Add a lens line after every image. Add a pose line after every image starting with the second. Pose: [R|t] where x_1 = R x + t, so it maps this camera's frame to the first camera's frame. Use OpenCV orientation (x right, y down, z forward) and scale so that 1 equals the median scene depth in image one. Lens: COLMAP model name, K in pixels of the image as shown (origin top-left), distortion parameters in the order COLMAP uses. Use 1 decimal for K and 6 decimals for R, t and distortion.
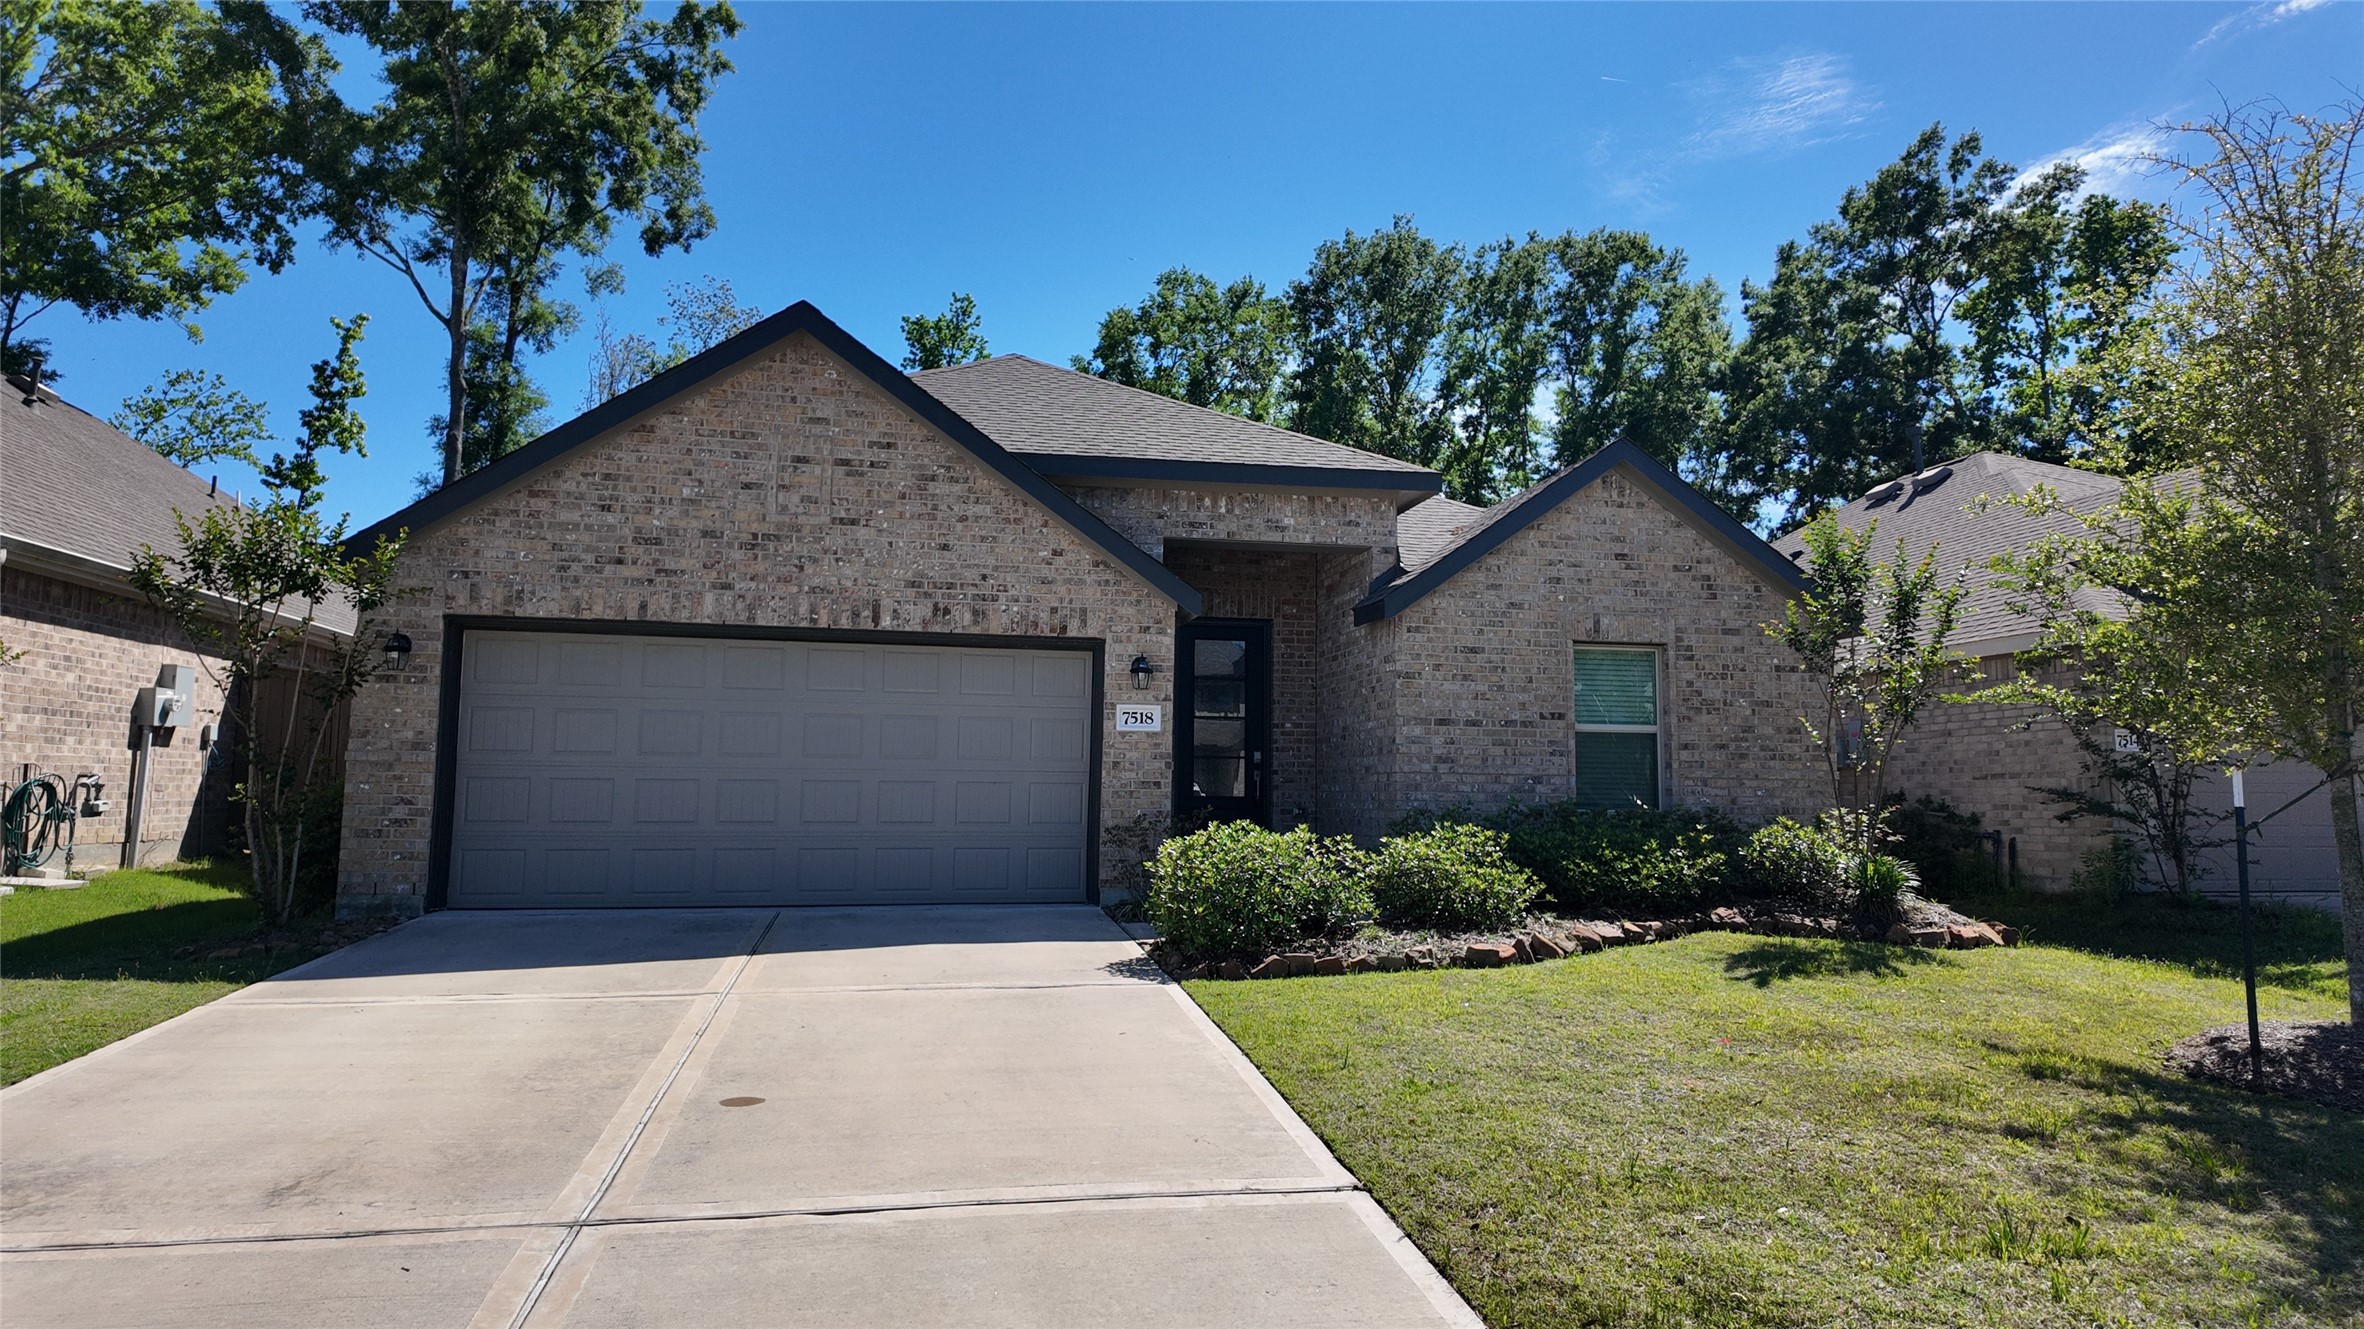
lens RADIAL K [[1392.2, 0, 1202.3], [0, 1392.2, 665.9], [0, 0, 1]] dist [0.043140, -0.014639]
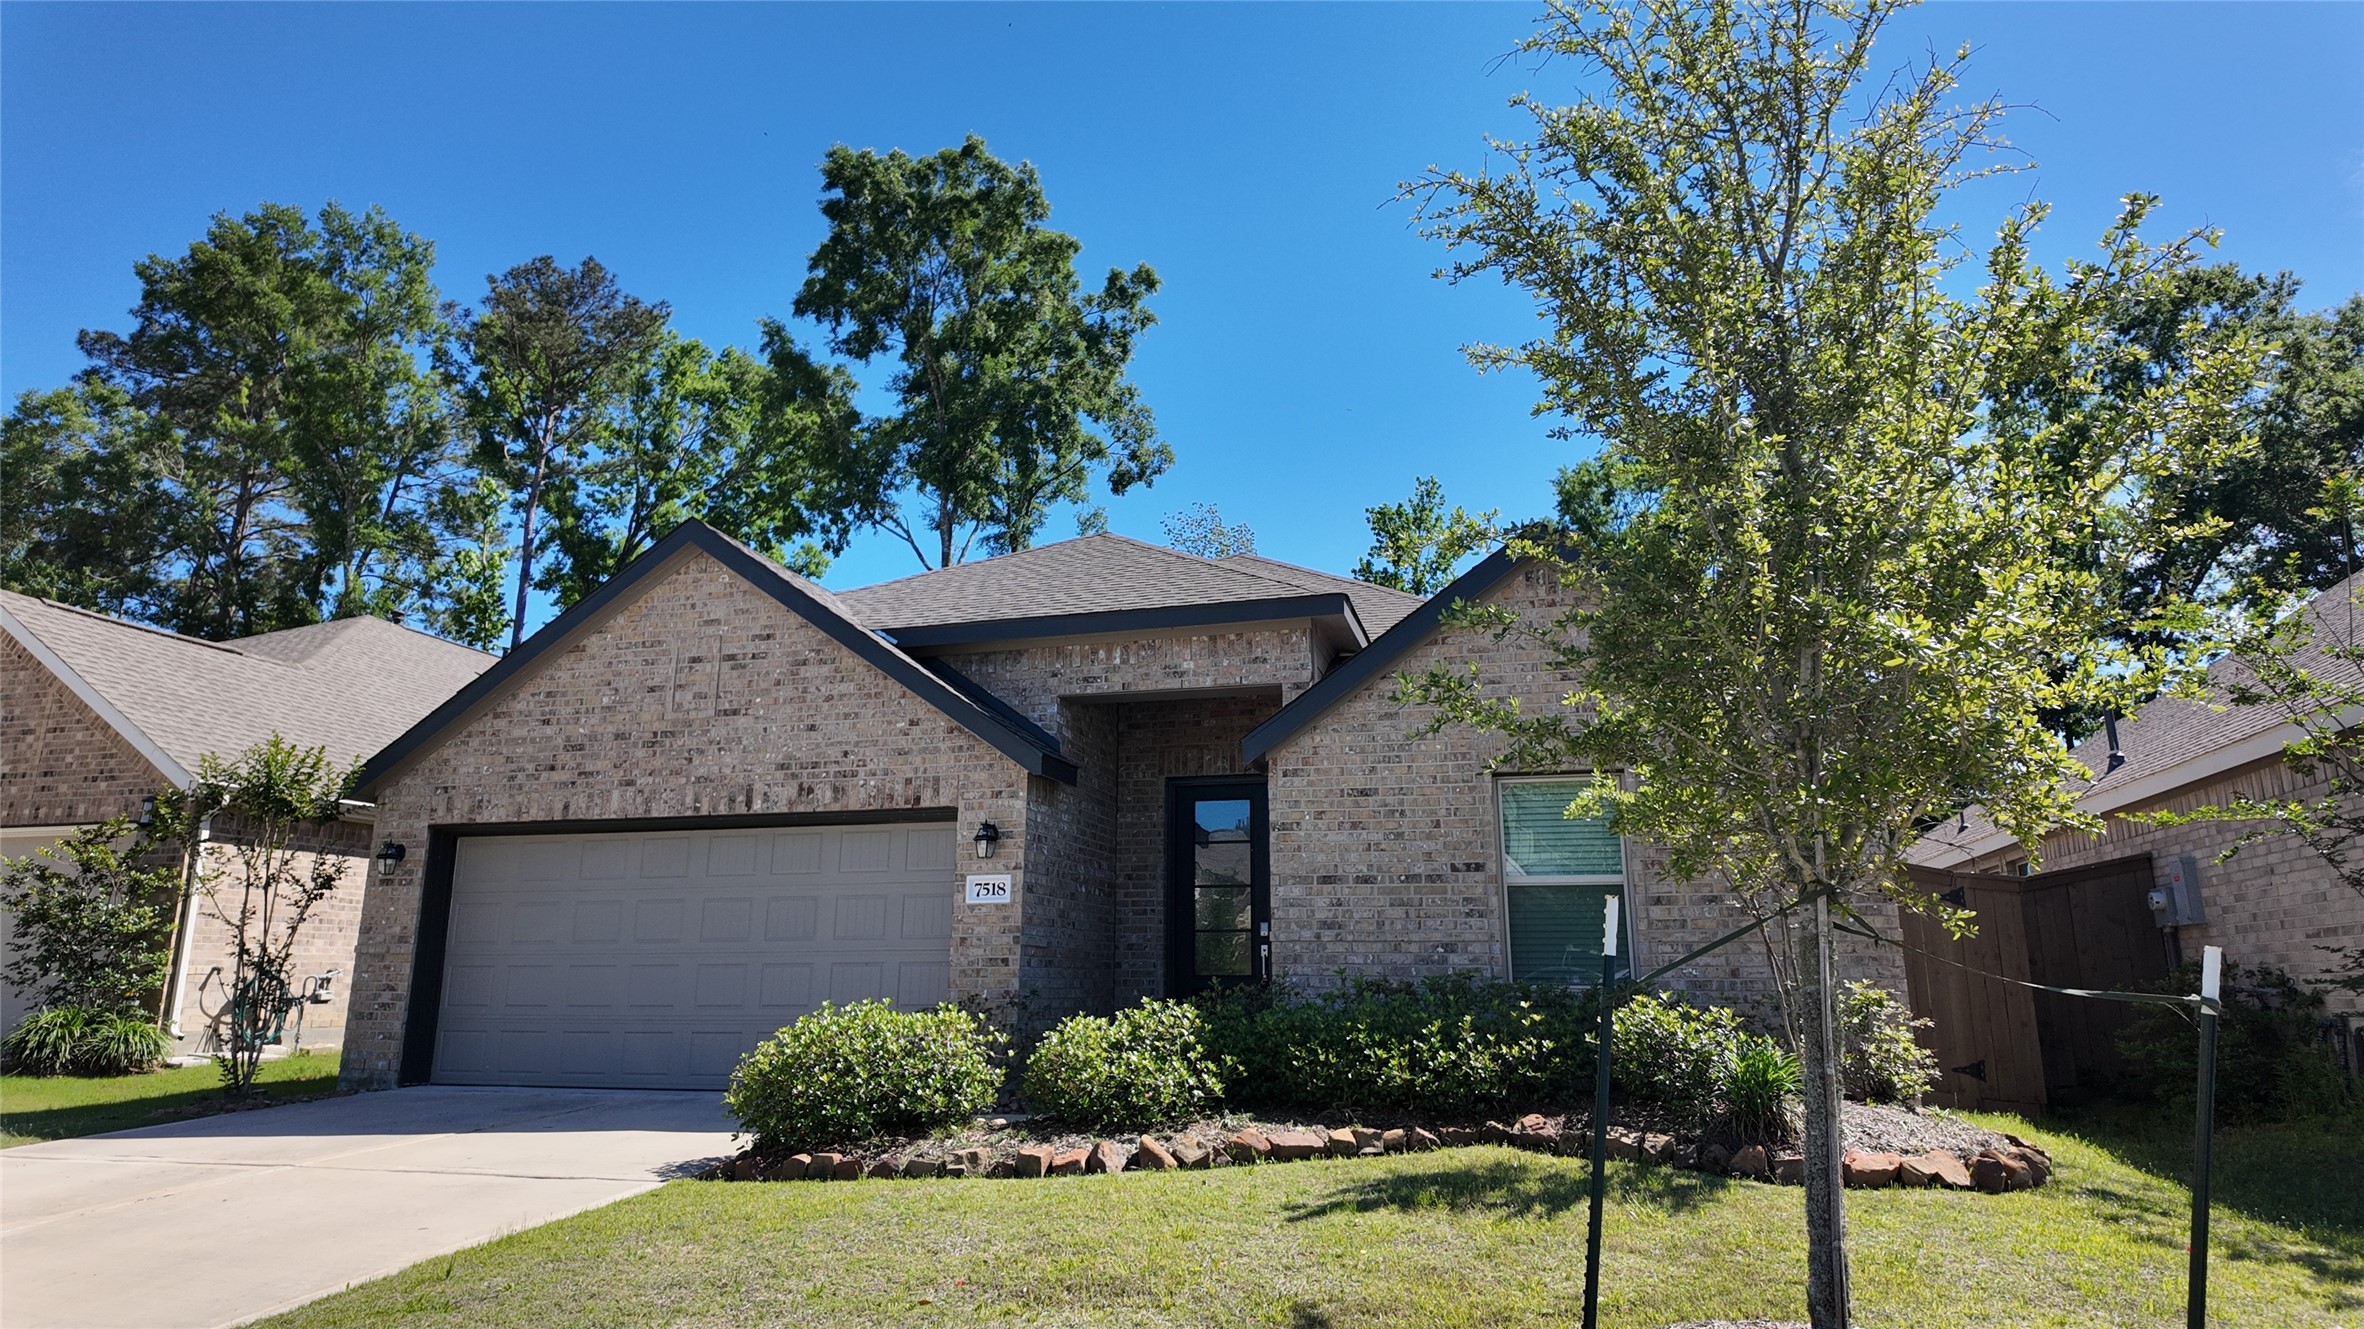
lens RADIAL K [[1392.2, 0, 1187.2], [0, 1392.2, 663.8], [0, 0, 1]] dist [0.043140, -0.014639]
pose [[0.891724, -0.110692, -0.438834, 0.503738], [0.050900, 0.988006, -0.145786, 0.030992], [0.449708, 0.107664, 0.886663, 0.205742]]
